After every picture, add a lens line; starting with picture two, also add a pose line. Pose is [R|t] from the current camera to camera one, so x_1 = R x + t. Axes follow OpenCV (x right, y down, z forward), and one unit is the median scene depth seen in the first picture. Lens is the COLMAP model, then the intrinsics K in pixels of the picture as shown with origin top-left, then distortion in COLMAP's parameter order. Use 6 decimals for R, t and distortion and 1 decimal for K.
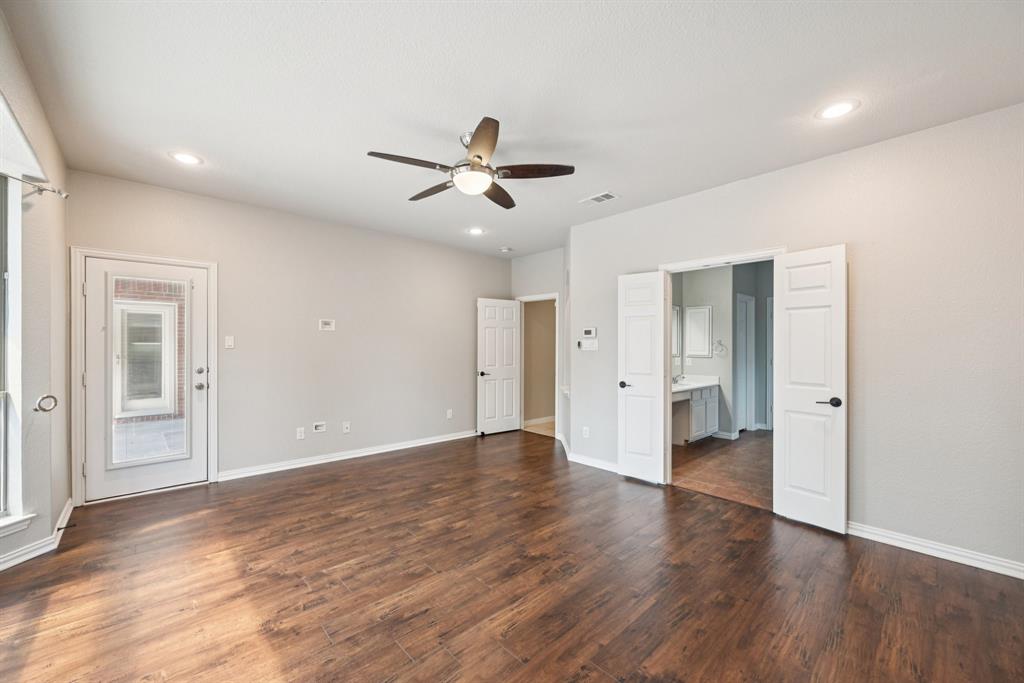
lens RADIAL K [[405.1, 0, 512.5], [0, 405.1, 344.8], [0, 0, 1]] dist [-0.001533, 0.000261]
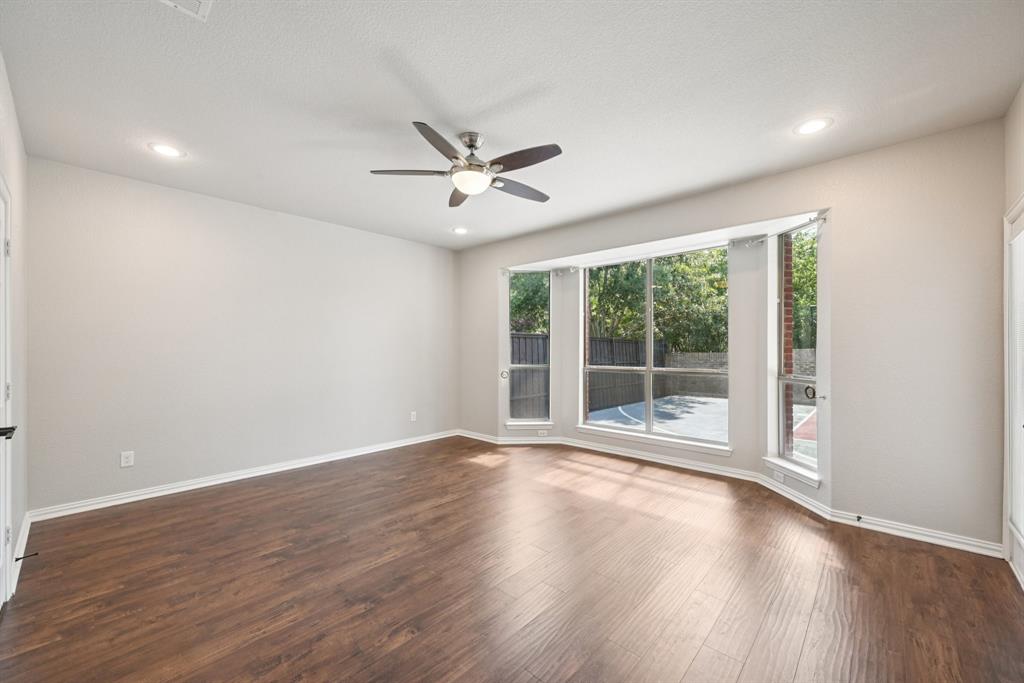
lens RADIAL K [[405.1, 0, 512.9], [0, 405.1, 345.1], [0, 0, 1]] dist [-0.001533, 0.000261]
pose [[-0.996760, -0.005259, -0.080267, -0.114088], [-0.005304, 0.999986, 0.000359, 0.001970], [0.080264, 0.000784, -0.996773, 1.904345]]
